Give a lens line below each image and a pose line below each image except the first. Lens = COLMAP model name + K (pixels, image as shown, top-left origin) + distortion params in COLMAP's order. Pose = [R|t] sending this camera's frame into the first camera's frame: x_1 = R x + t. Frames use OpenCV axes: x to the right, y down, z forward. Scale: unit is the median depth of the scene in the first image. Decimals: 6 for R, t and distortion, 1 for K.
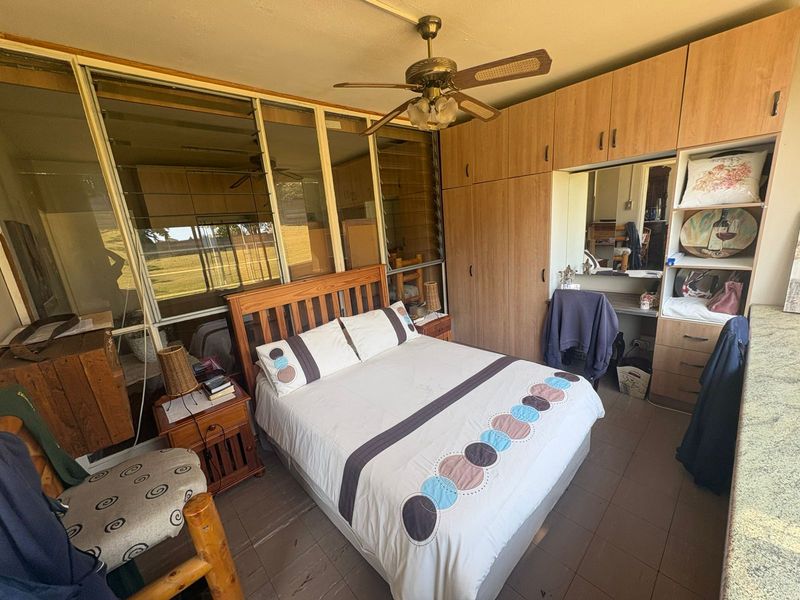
lens RADIAL K [[317.4, 0, 400.4], [0, 317.4, 303.8], [0, 0, 1]] dist [-0.003049, 0.000373]
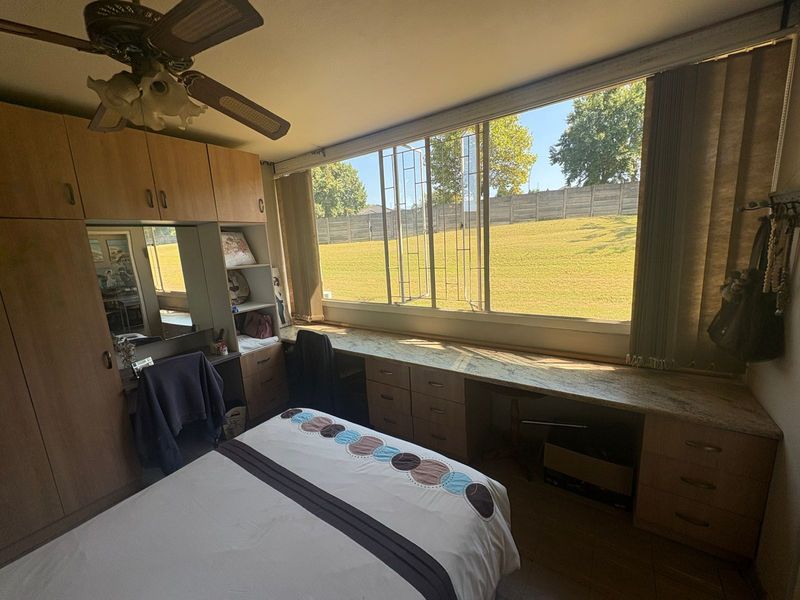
lens RADIAL K [[317.4, 0, 400.4], [0, 317.4, 303.8], [0, 0, 1]] dist [-0.003049, 0.000373]
pose [[-0.241882, -0.079326, 0.967058, -0.485588], [0.311713, 0.937471, 0.154865, -0.143940], [-0.918873, 0.338904, -0.202030, 0.647847]]
